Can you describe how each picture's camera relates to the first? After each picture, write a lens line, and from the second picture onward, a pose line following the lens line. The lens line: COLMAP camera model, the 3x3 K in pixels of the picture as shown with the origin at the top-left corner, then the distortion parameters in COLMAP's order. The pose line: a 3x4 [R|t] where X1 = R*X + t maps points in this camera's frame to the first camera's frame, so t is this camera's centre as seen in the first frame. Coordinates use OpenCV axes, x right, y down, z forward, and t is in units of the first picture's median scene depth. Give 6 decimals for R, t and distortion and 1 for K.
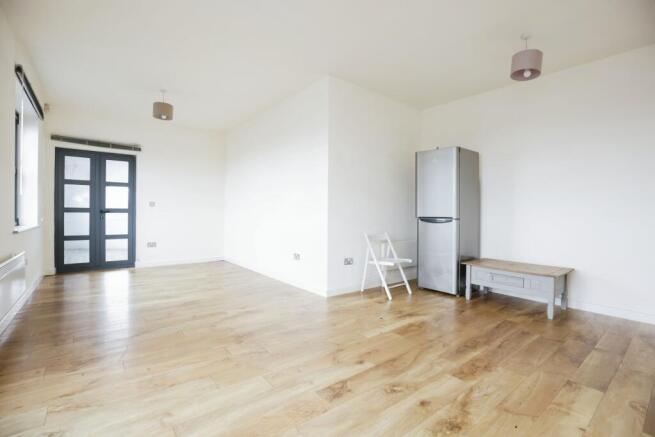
lens RADIAL K [[301.8, 0, 327.5], [0, 301.8, 218.5], [0, 0, 1]] dist [-0.025916, 0.000288]
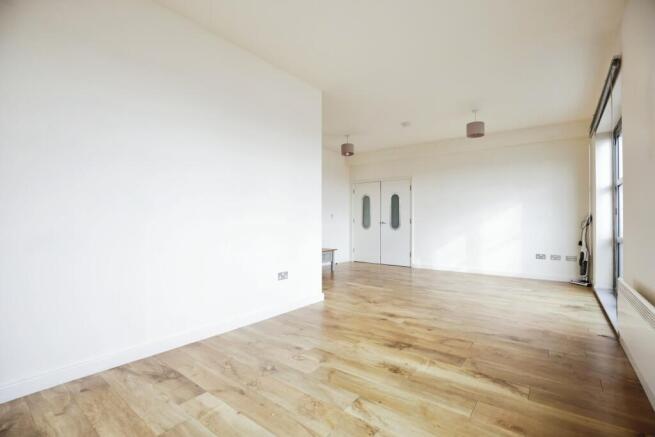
lens RADIAL K [[301.8, 0, 327.5], [0, 301.8, 218.5], [0, 0, 1]] dist [-0.025916, 0.000288]
pose [[-0.233033, -0.001655, 0.972468, -1.403520], [0.014332, 0.999884, 0.005136, -0.043558], [-0.972363, 0.015134, -0.232982, 1.653454]]
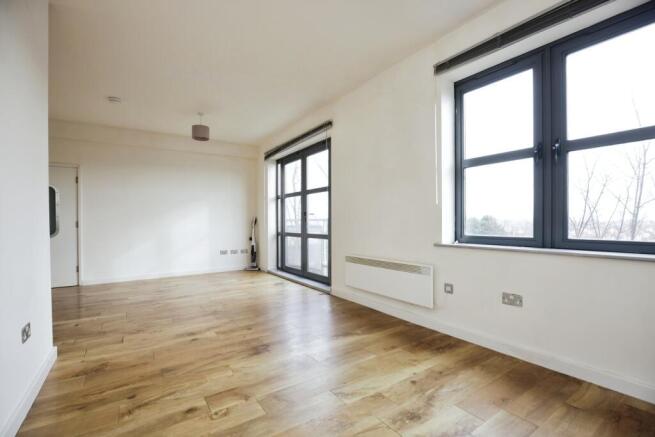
lens RADIAL K [[305.5, 0, 327.8], [0, 305.5, 223.2], [0, 0, 1]] dist [-0.026779, 0.000172]
pose [[-0.996806, 0.001215, 0.079856, -0.838853], [0.003225, 0.999681, 0.025056, -0.045972], [-0.079800, 0.025234, -0.996491, 2.108582]]
